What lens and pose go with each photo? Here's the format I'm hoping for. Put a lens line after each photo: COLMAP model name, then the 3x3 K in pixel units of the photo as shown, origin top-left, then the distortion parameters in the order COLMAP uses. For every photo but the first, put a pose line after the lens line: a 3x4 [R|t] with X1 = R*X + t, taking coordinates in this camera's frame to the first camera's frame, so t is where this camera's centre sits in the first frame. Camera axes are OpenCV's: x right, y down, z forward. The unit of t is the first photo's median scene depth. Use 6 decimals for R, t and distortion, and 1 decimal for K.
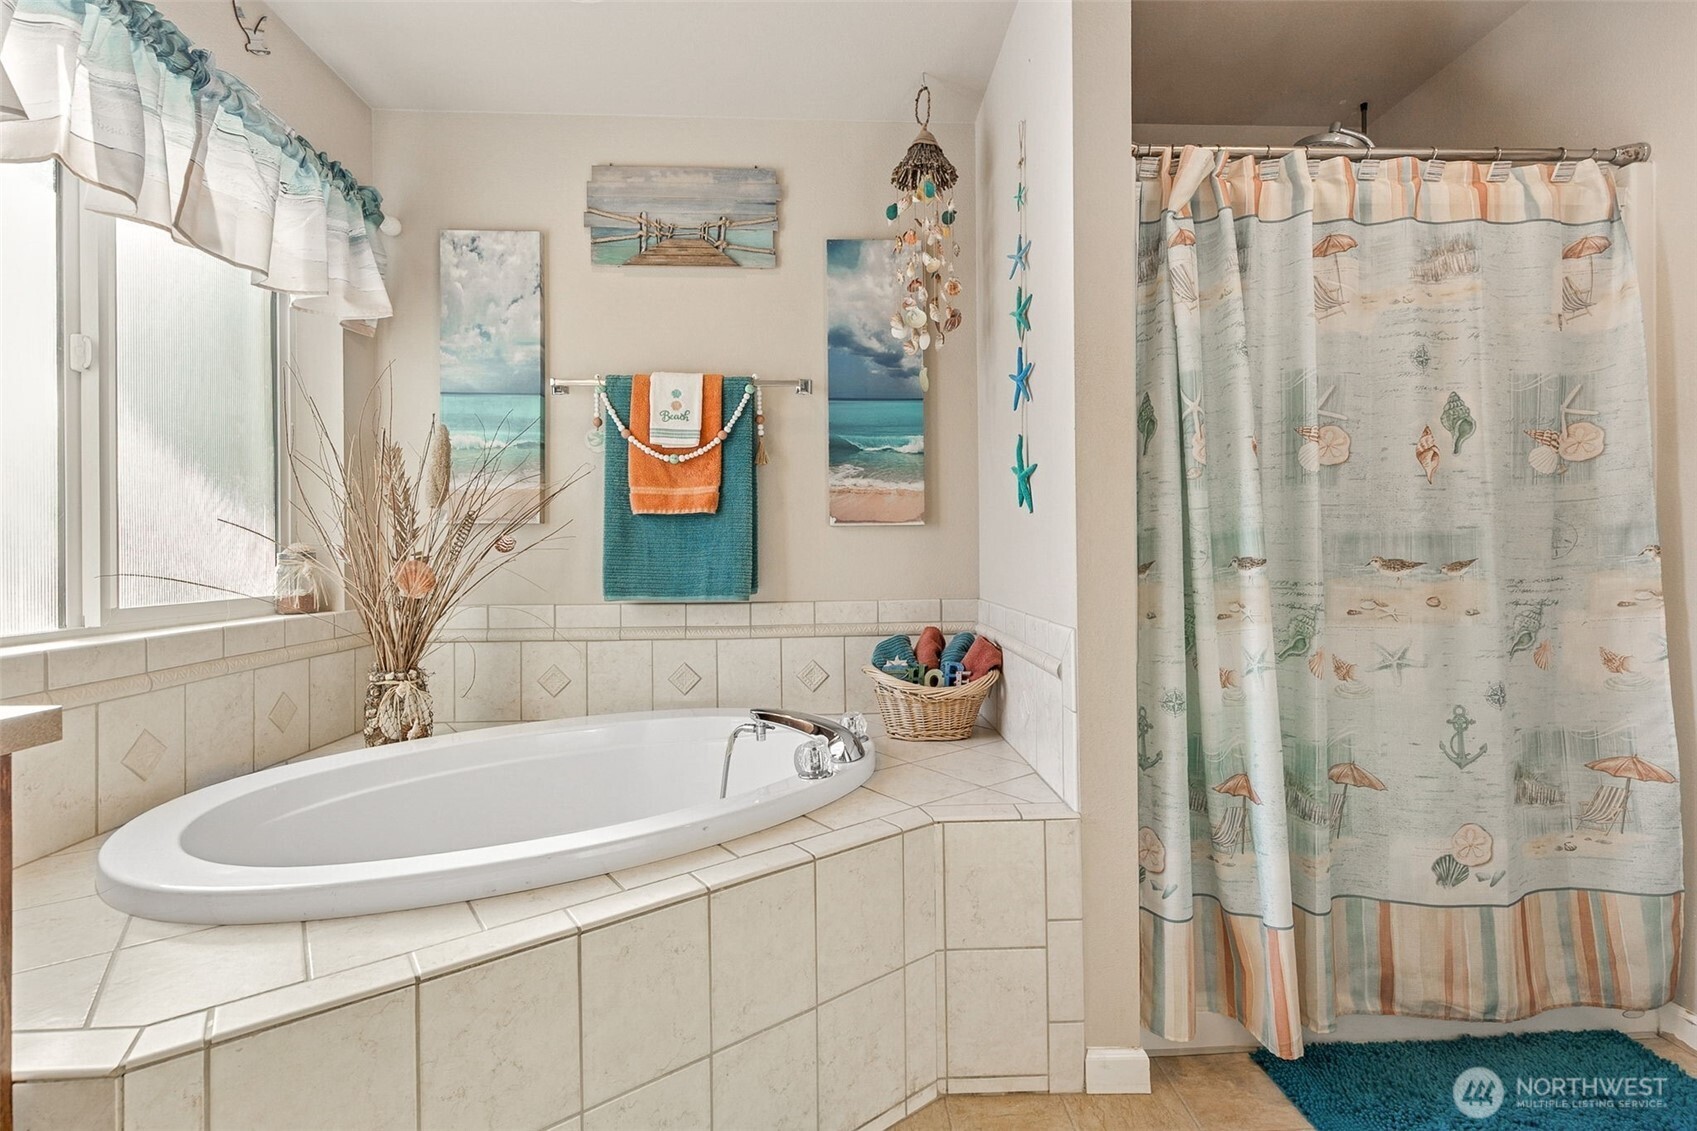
lens RADIAL K [[781.5, 0, 852.1], [0, 781.5, 554.9], [0, 0, 1]] dist [-0.005075, 0.000455]
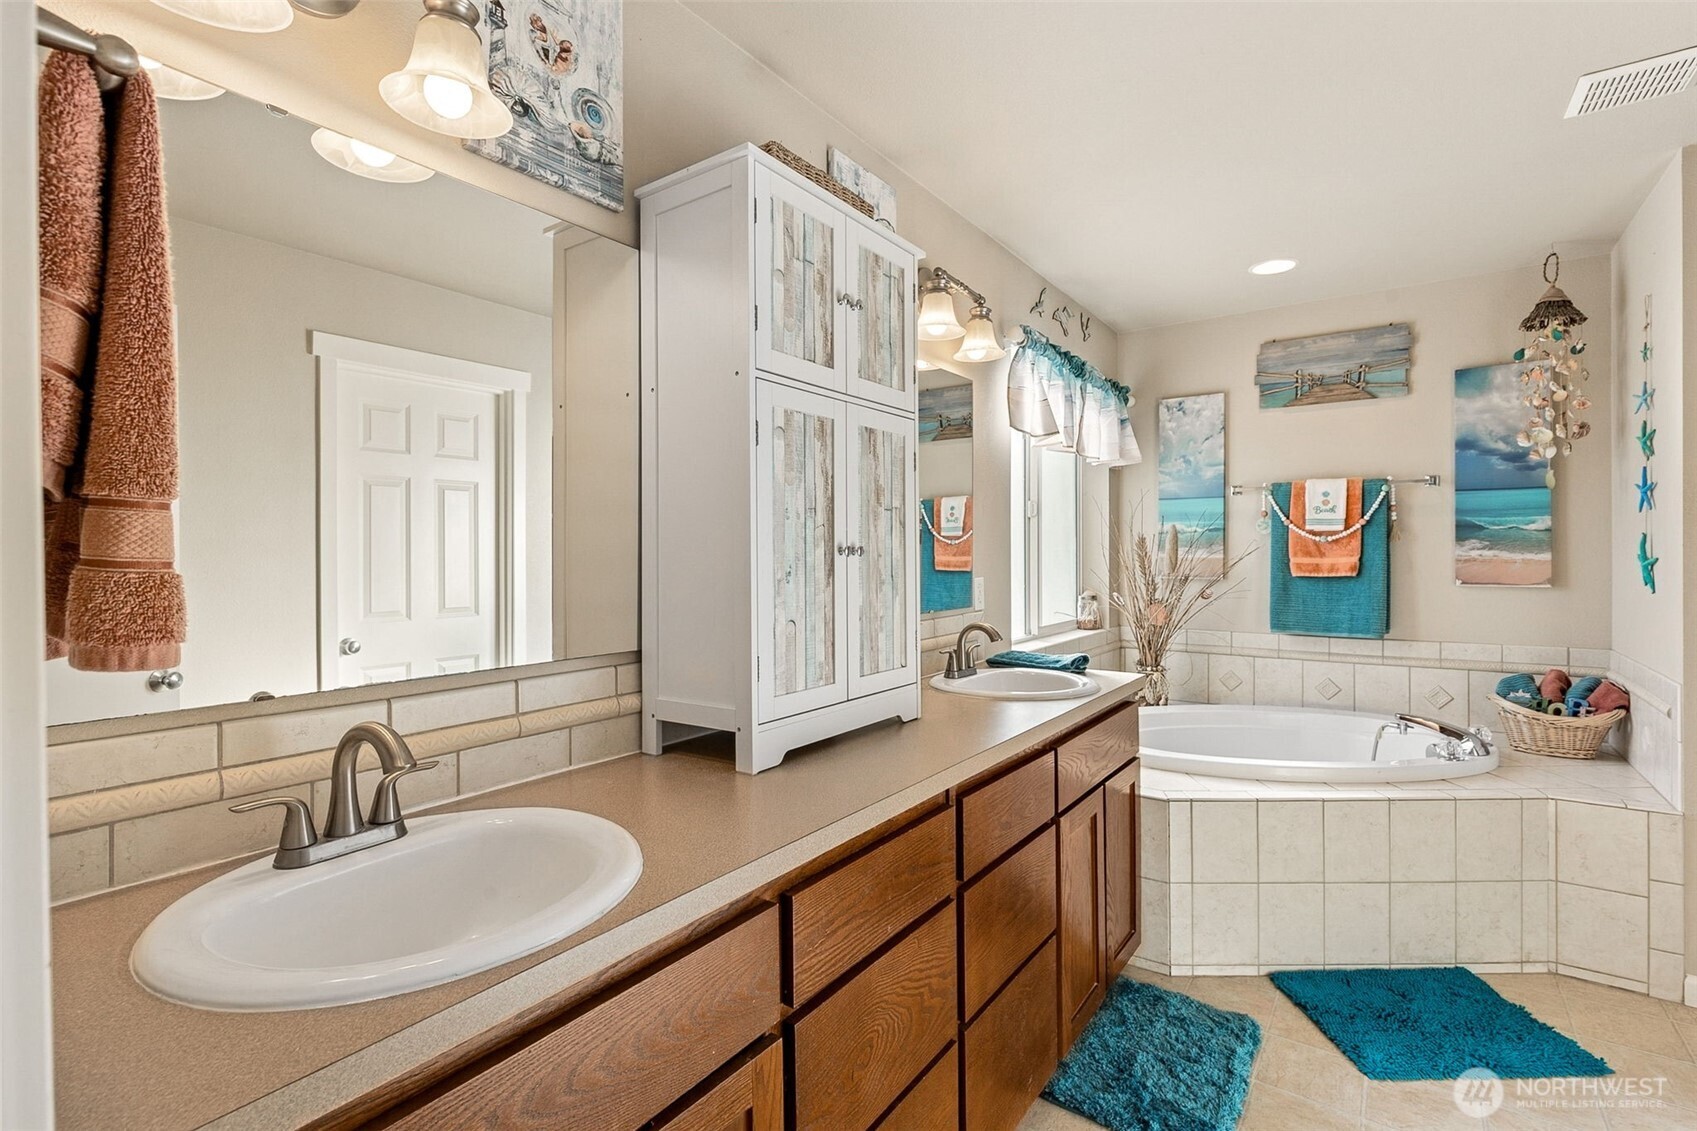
lens RADIAL K [[781.5, 0, 846.8], [0, 781.5, 555.5], [0, 0, 1]] dist [-0.005075, 0.000455]
pose [[0.787386, 0.008380, -0.616404, -0.029142], [-0.007033, 0.999965, 0.004611, -0.091700], [0.616420, 0.000705, 0.787417, -0.711574]]
